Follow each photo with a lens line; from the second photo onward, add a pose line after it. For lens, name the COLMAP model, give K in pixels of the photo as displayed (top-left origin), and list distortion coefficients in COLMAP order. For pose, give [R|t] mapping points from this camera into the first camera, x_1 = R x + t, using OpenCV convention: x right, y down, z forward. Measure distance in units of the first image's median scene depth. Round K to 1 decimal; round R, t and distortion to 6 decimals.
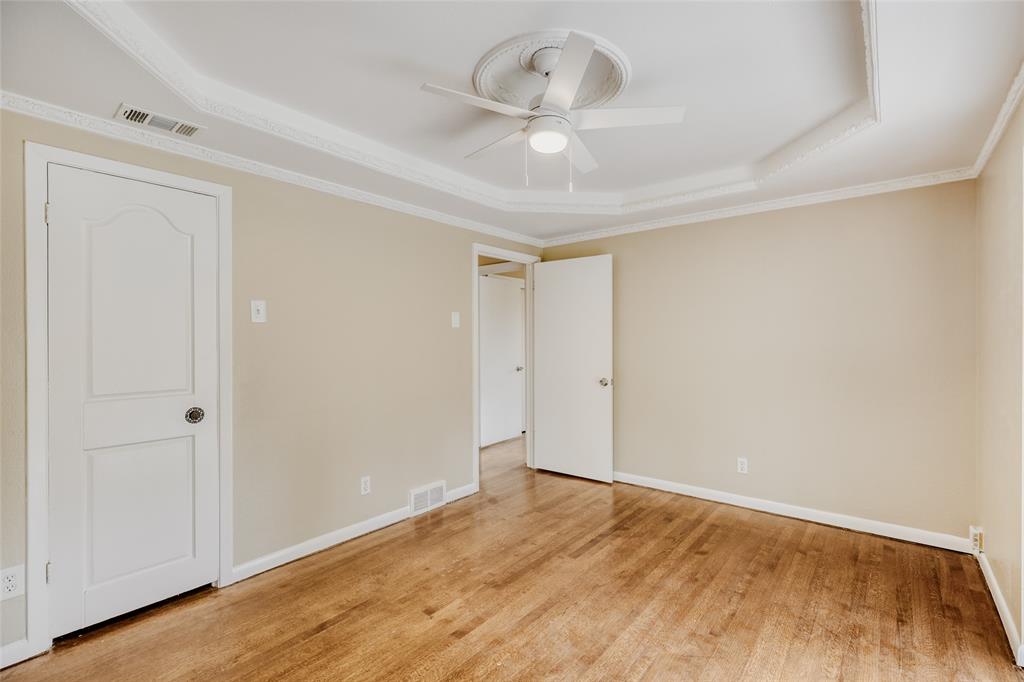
lens RADIAL K [[465.6, 0, 523.6], [0, 465.6, 344.3], [0, 0, 1]] dist [0.001247, -0.000128]
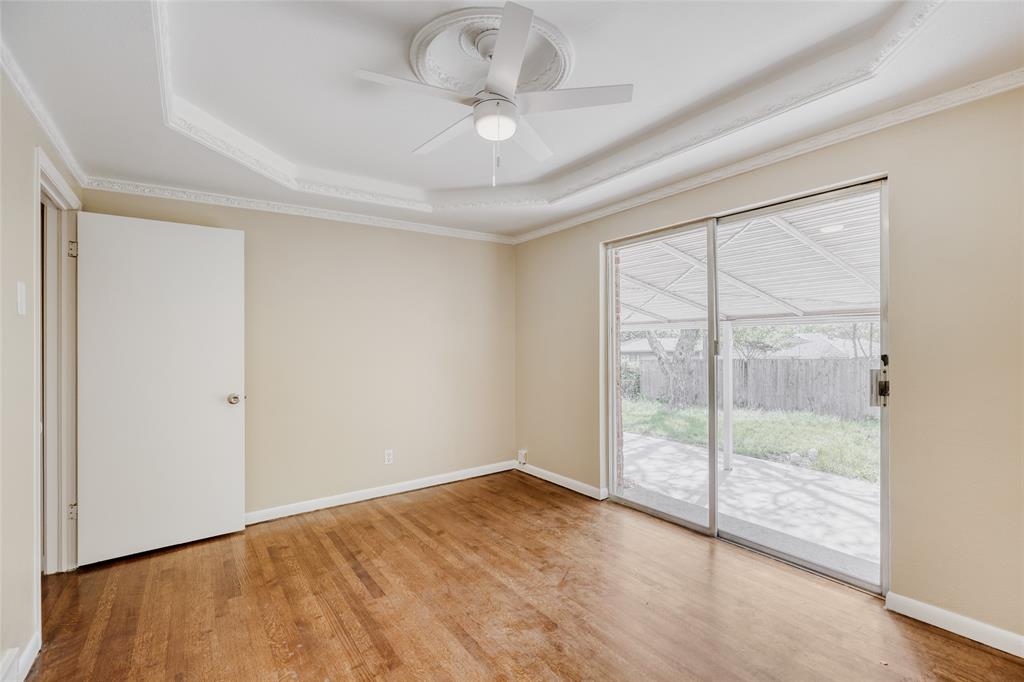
lens RADIAL K [[465.6, 0, 523.6], [0, 465.6, 344.3], [0, 0, 1]] dist [0.001247, -0.000128]
pose [[0.258423, -0.002683, 0.966028, -0.608951], [0.024974, 0.999680, -0.003904, 0.011240], [-0.965709, 0.025135, 0.258407, 0.496133]]
